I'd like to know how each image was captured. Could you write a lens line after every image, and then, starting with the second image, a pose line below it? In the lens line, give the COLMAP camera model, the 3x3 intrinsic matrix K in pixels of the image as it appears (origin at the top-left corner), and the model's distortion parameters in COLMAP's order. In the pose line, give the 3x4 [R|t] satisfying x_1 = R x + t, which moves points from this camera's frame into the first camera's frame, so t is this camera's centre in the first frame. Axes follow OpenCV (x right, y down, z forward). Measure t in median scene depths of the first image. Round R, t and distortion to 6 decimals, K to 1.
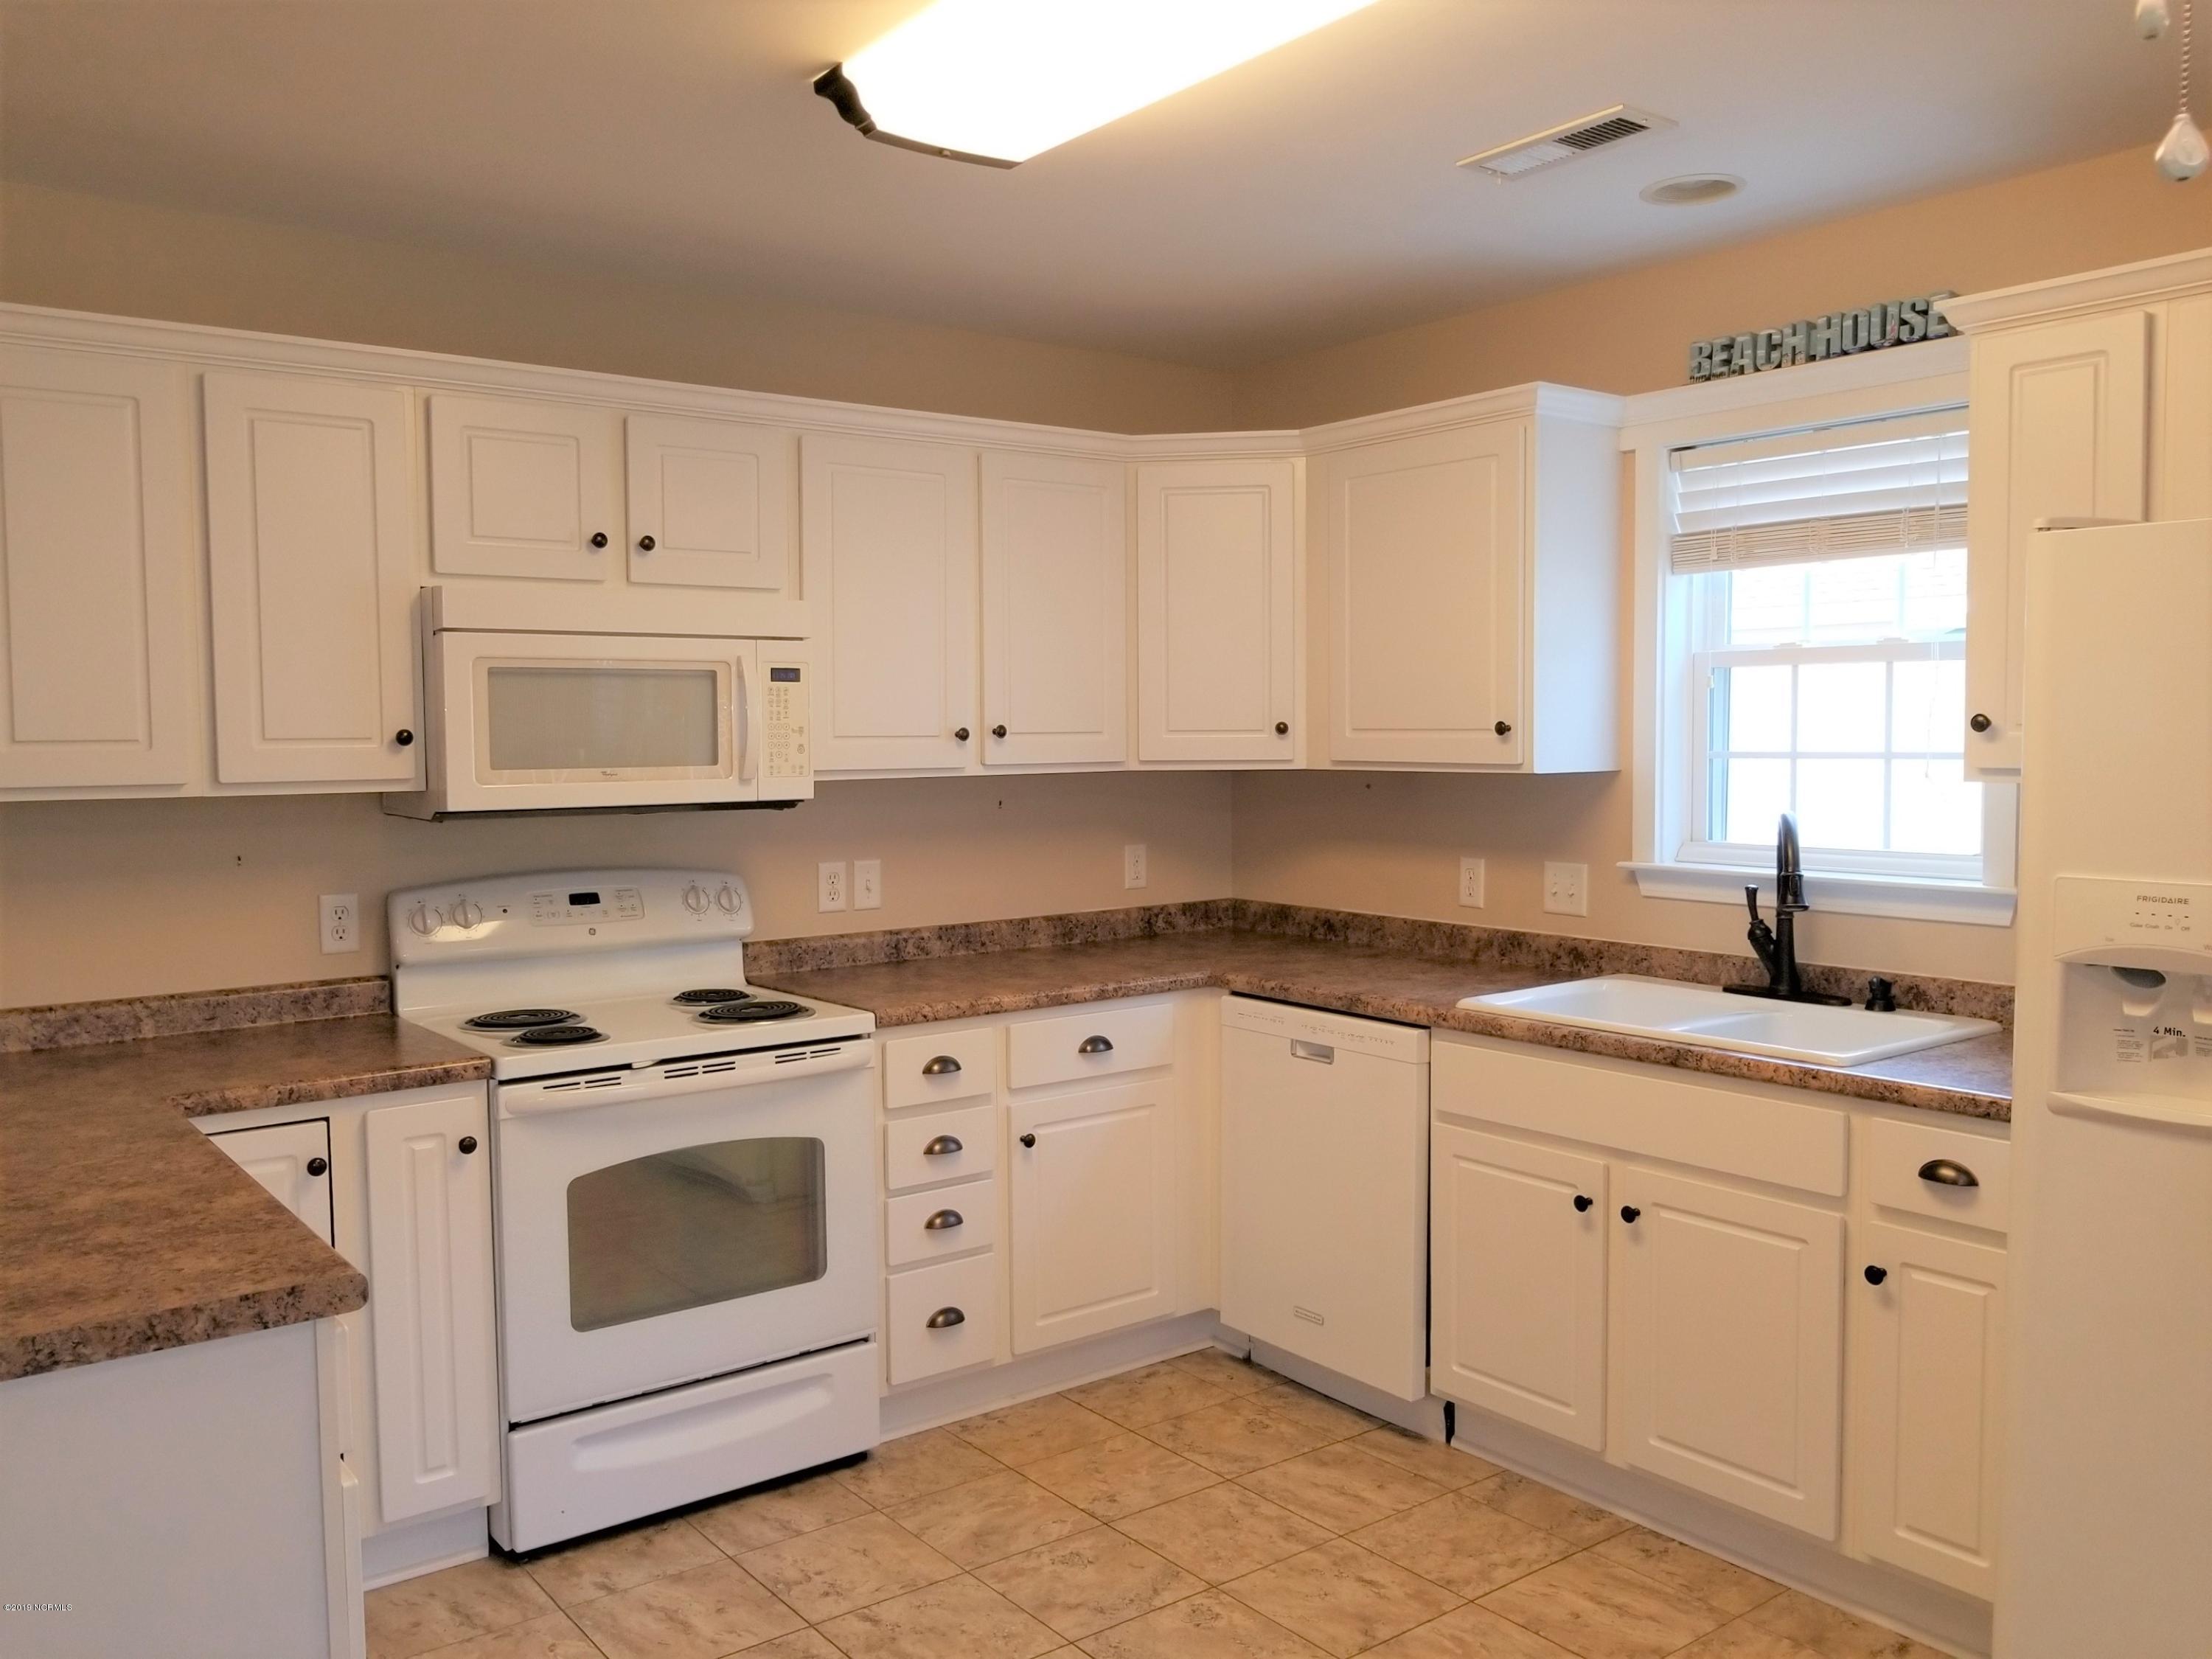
lens RADIAL K [[1770.0, 0, 1079.3], [0, 1770.0, 833.9], [0, 0, 1]] dist [-0.007499, -0.004648]
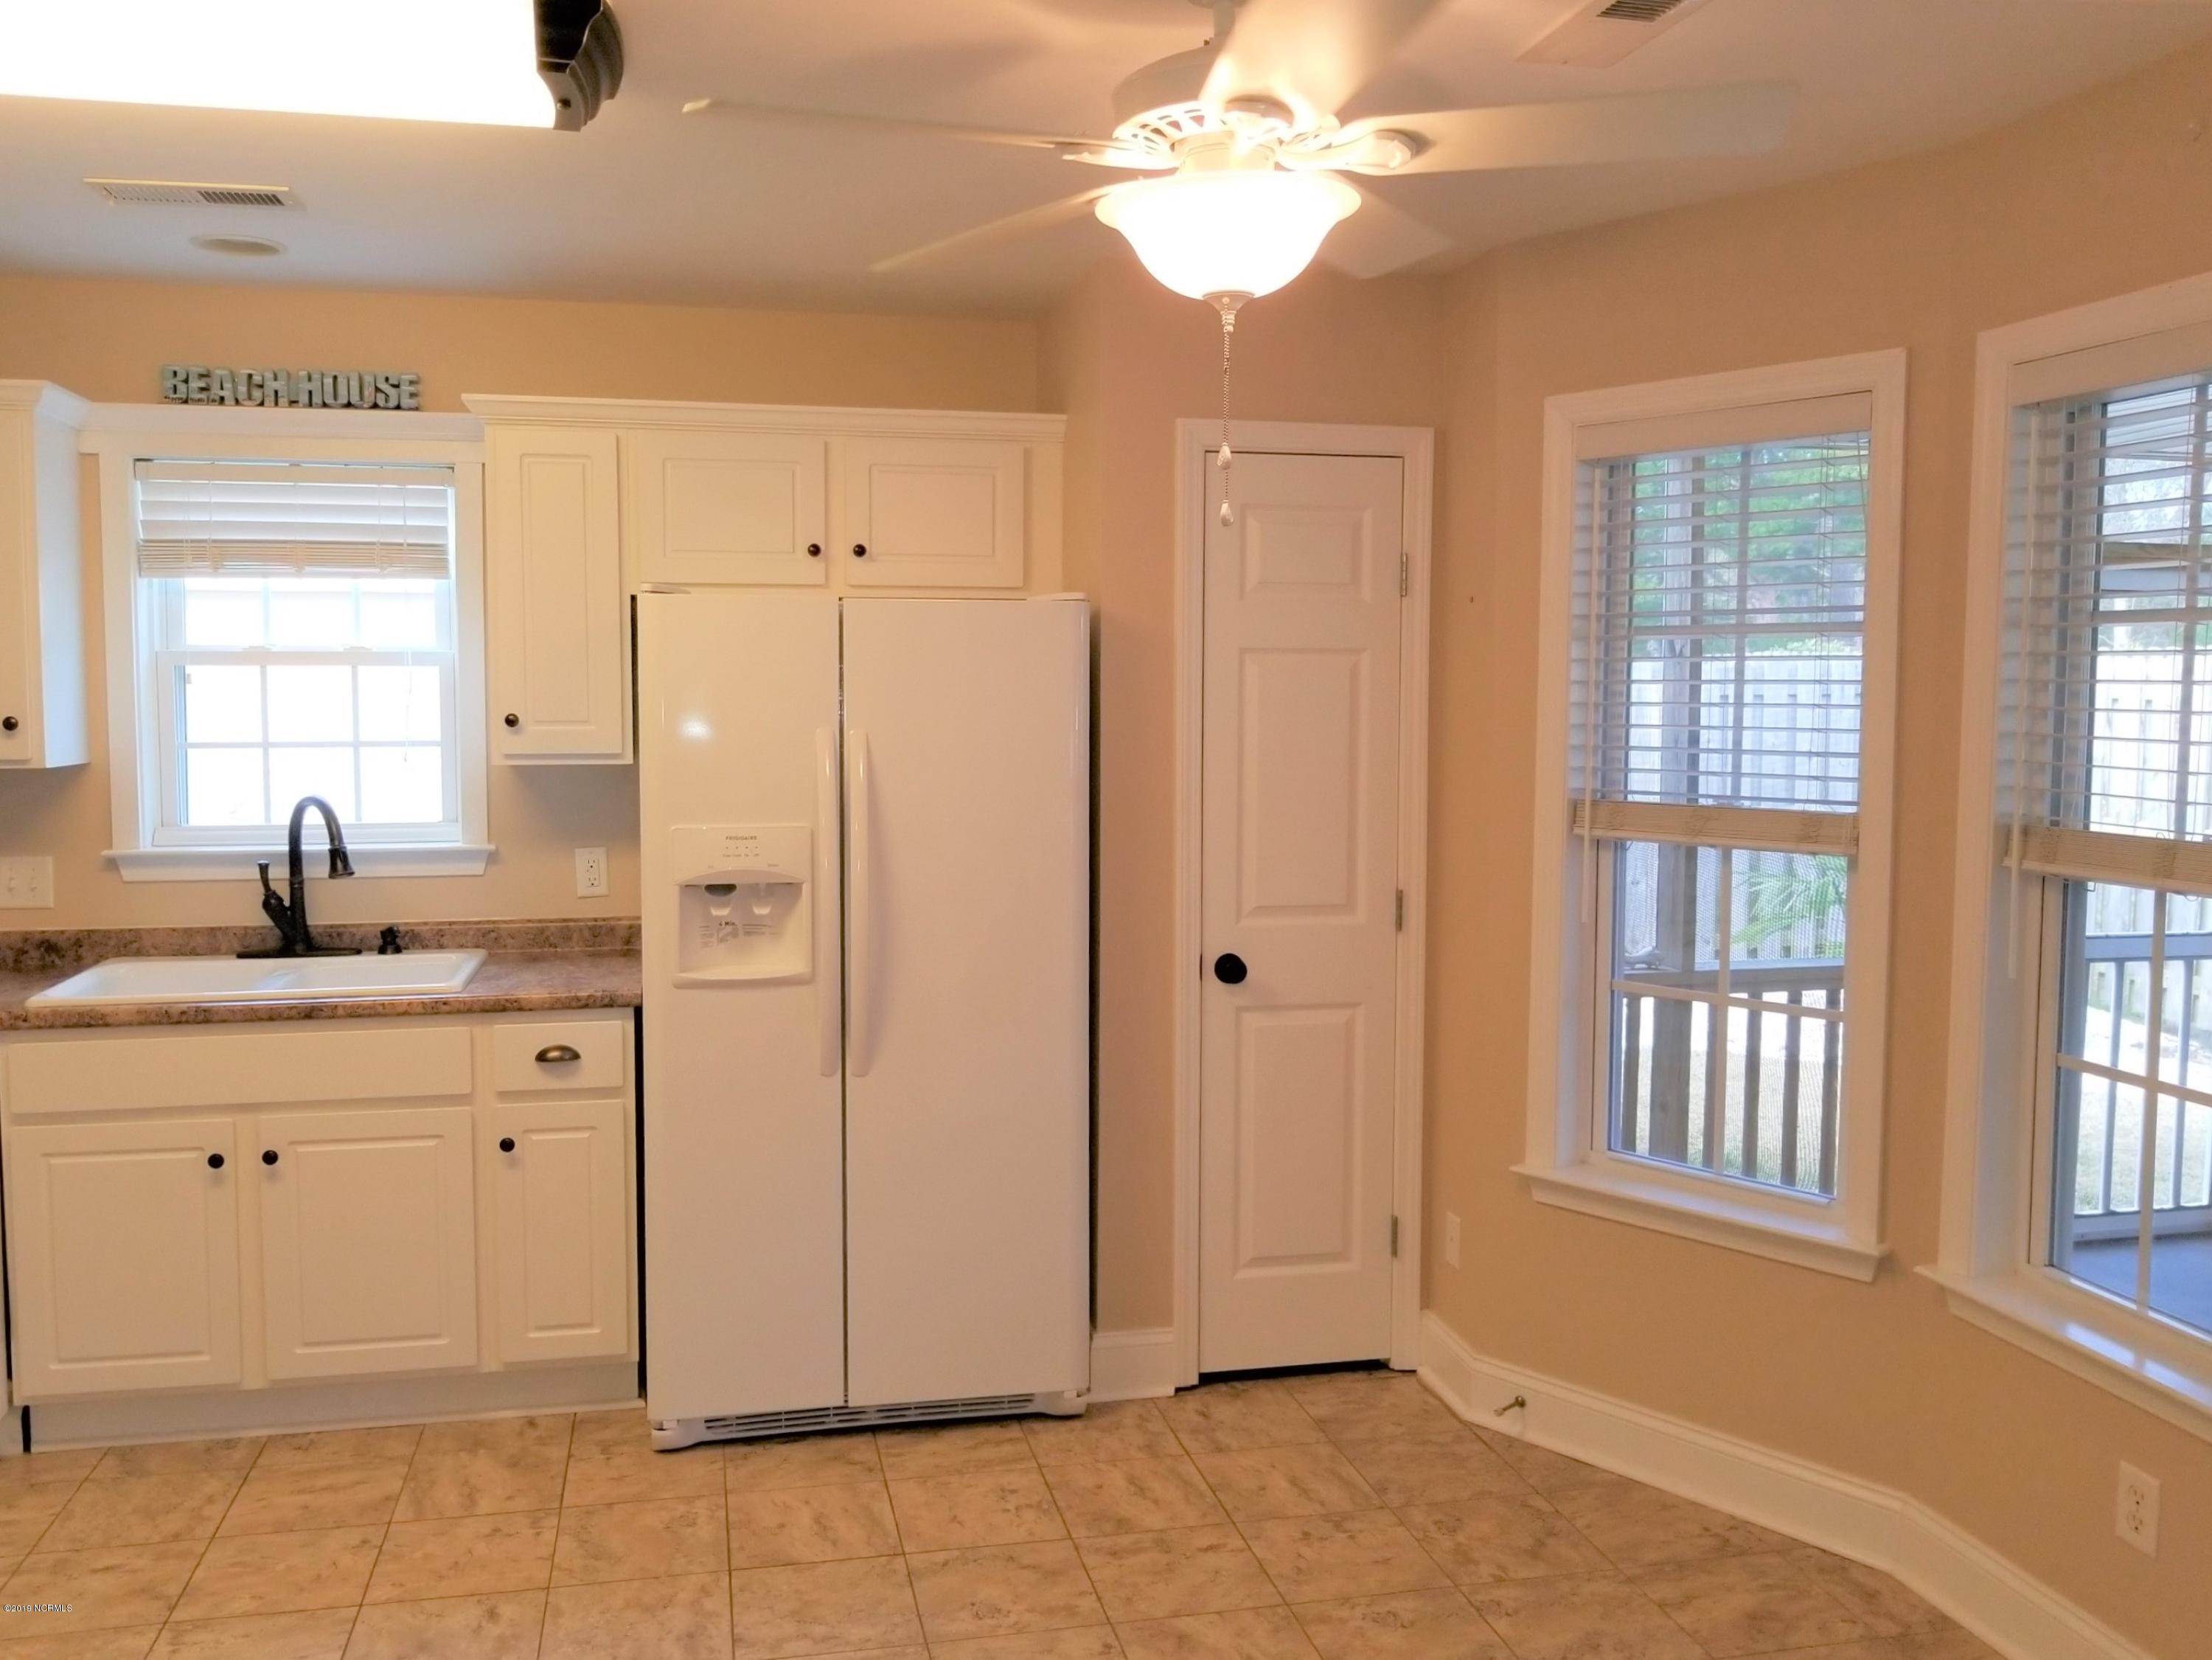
lens RADIAL K [[1810.7, 0, 1119.2], [0, 1810.7, 819.7], [0, 0, 1]] dist [0.001499, -0.010083]
pose [[0.406703, -0.058270, 0.911700, -0.458734], [0.049927, 0.997890, 0.041506, -0.018418], [-0.912195, 0.028638, 0.408754, 0.026308]]
